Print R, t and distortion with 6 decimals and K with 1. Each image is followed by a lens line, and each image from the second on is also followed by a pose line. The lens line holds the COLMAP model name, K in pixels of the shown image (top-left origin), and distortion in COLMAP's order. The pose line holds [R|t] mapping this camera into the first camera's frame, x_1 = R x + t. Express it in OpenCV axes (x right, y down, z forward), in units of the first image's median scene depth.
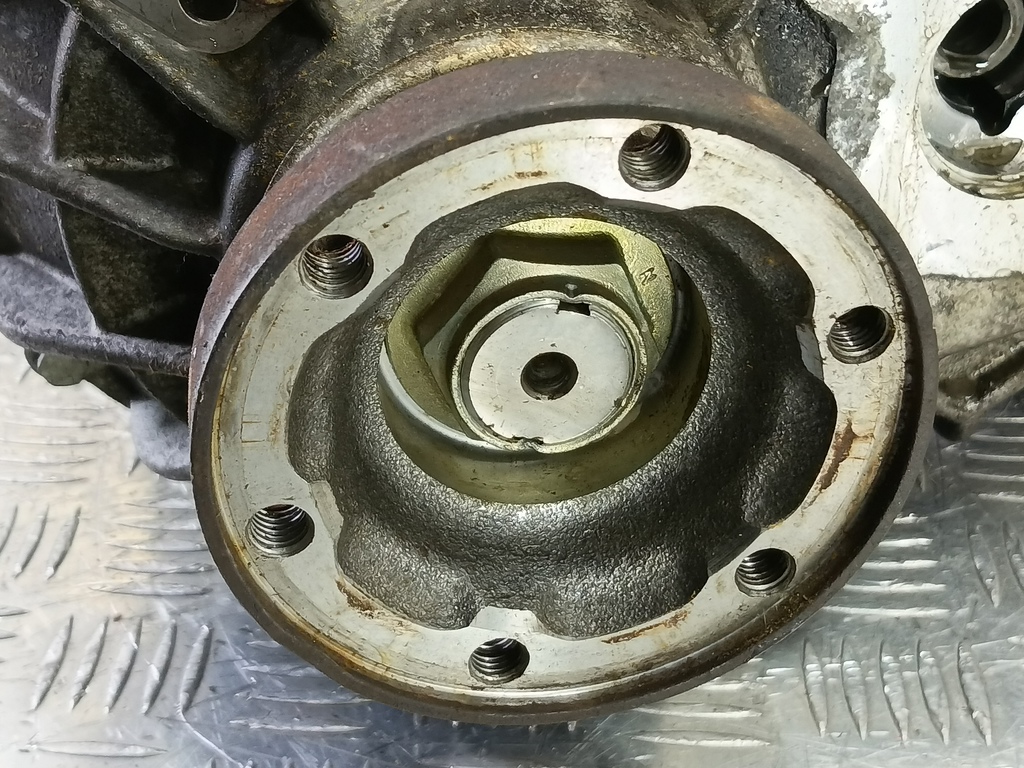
lens RADIAL K [[1417.7, 0, 512.8], [0, 1417.7, 383.5], [0, 0, 1]] dist [-0.025947, 0.000000]
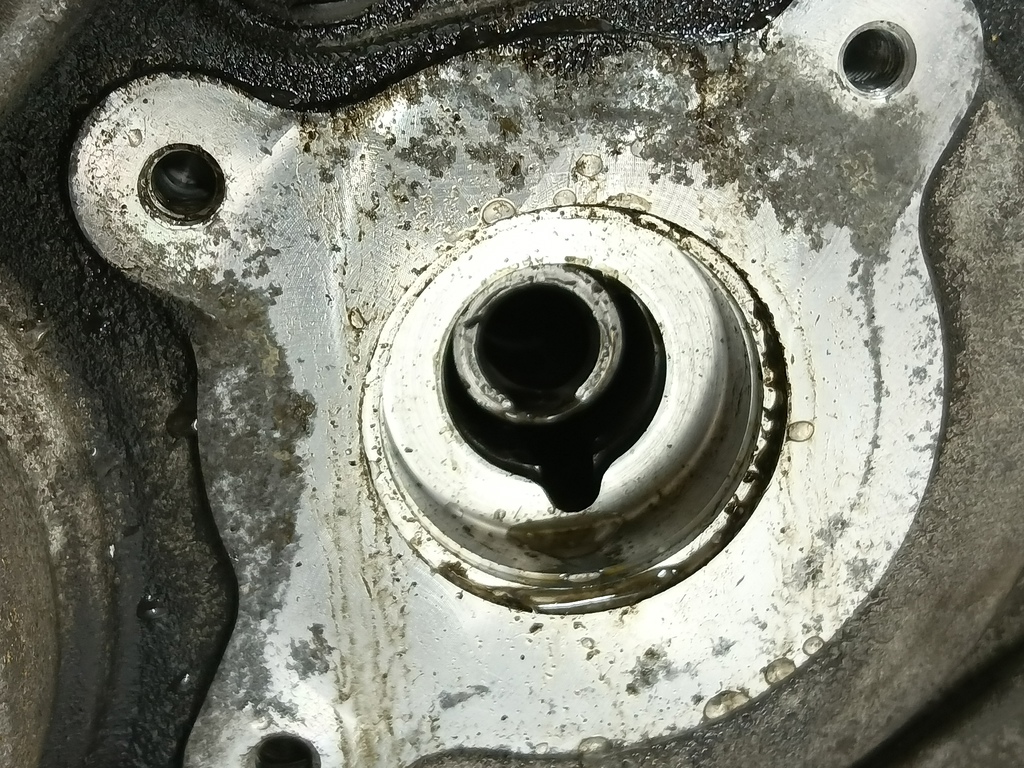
lens RADIAL K [[1417.7, 0, 511.6], [0, 1417.7, 385.4], [0, 0, 1]] dist [-0.025947, 0.000000]
pose [[0.999369, -0.020908, -0.028719, 0.365321], [0.010463, 0.945830, -0.324495, -0.033295], [0.033948, 0.323990, 0.945451, 0.451438]]
